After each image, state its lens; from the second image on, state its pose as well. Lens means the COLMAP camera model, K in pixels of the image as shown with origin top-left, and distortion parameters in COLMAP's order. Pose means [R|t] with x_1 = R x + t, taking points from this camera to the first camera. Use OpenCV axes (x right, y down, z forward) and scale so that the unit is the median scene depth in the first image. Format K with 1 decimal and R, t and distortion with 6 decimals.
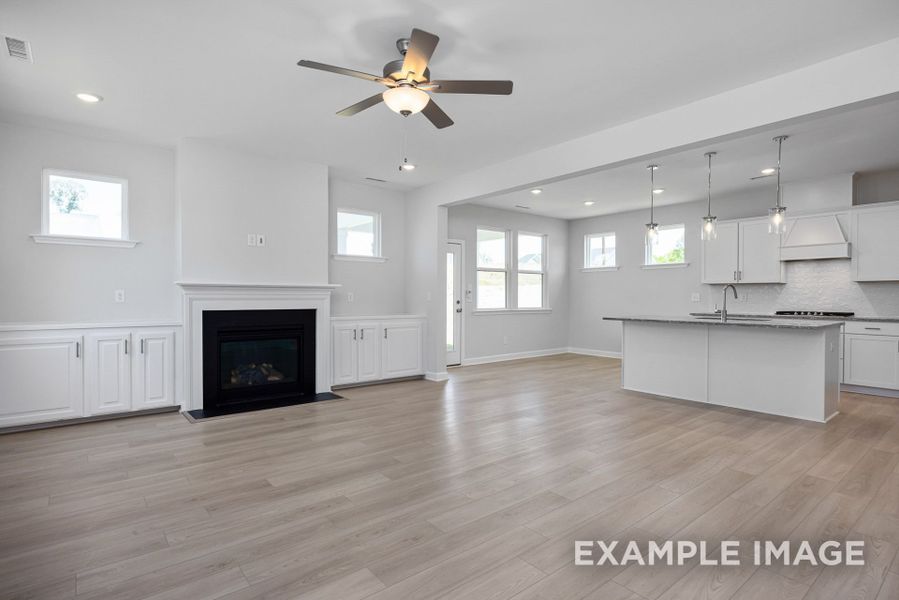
lens RADIAL K [[462.4, 0, 449.5], [0, 462.4, 300.0], [0, 0, 1]] dist [0.000201, 0.000230]
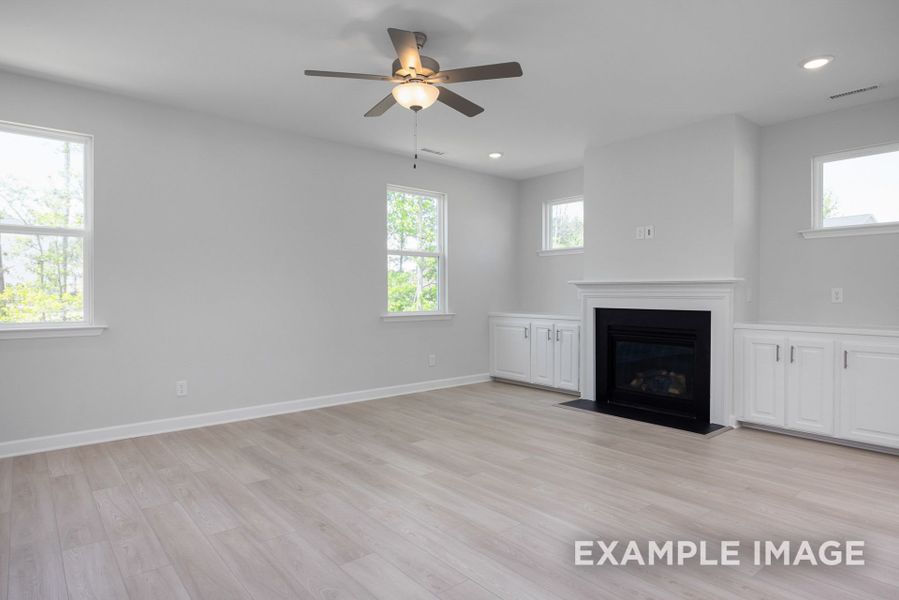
lens RADIAL K [[498.9, 0, 449.2], [0, 498.9, 295.0], [0, 0, 1]] dist [0.001512, 0.000923]
pose [[0.026741, 0.000528, -0.999642, 0.612299], [-0.009594, 0.999954, 0.000272, -0.003586], [0.999596, 0.009584, 0.026745, 0.655417]]
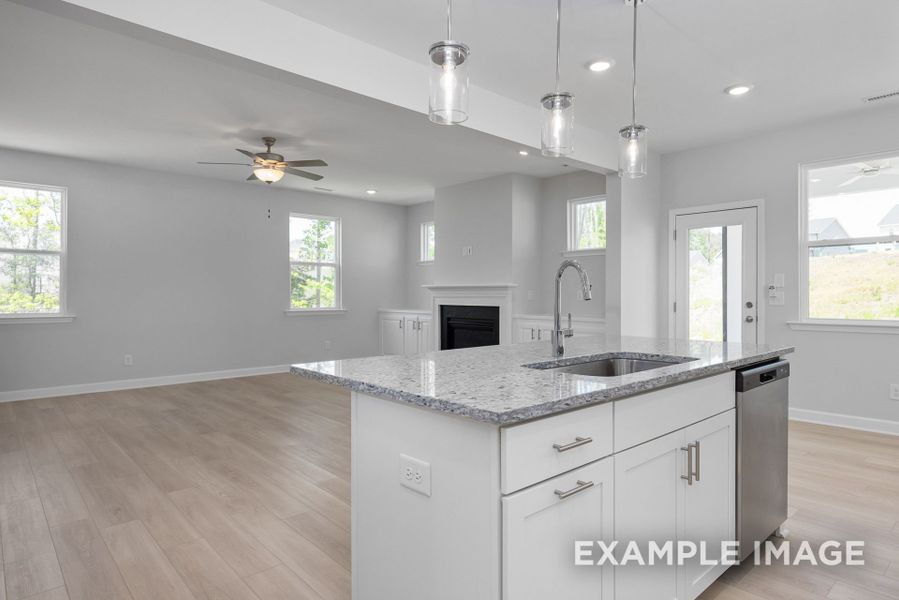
lens RADIAL K [[510.0, 0, 451.1], [0, 510.0, 289.4], [0, 0, 1]] dist [-0.001192, -0.001409]
pose [[0.062212, -0.012899, -0.997980, 1.091396], [-0.010605, 0.999851, -0.013585, -0.004340], [0.998007, 0.011429, 0.062066, 0.962058]]
